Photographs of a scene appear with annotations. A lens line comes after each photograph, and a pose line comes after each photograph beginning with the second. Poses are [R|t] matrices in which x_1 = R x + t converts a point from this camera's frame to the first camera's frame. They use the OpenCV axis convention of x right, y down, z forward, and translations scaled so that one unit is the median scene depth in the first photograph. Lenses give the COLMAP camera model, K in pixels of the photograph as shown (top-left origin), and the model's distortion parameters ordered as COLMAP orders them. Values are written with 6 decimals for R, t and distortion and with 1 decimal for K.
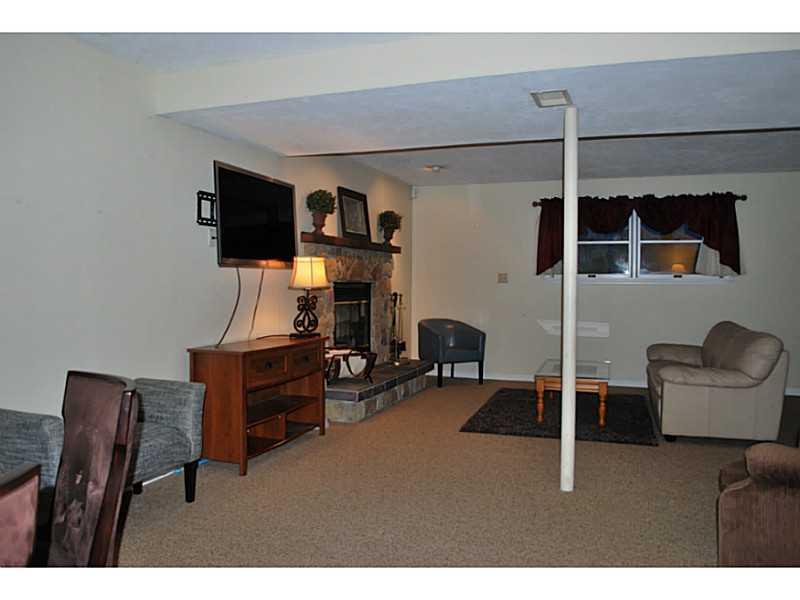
lens RADIAL K [[648.1, 0, 384.3], [0, 648.1, 299.0], [0, 0, 1]] dist [-0.027273, 0.004506]
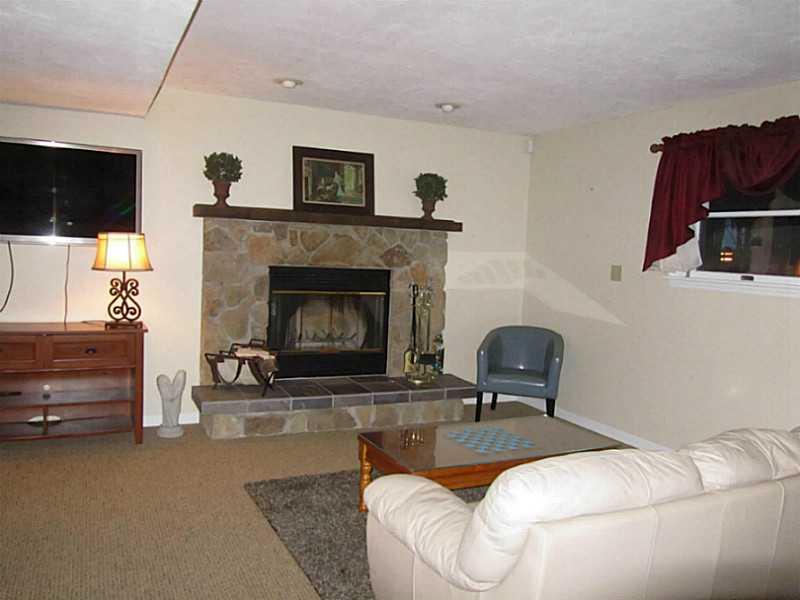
lens RADIAL K [[648.1, 0, 384.3], [0, 648.1, 299.0], [0, 0, 1]] dist [-0.027273, 0.004506]
pose [[0.700695, 0.081701, -0.708767, 0.521837], [-0.058422, 0.996656, 0.057131, -0.033361], [0.711065, 0.001376, 0.703125, 0.455930]]
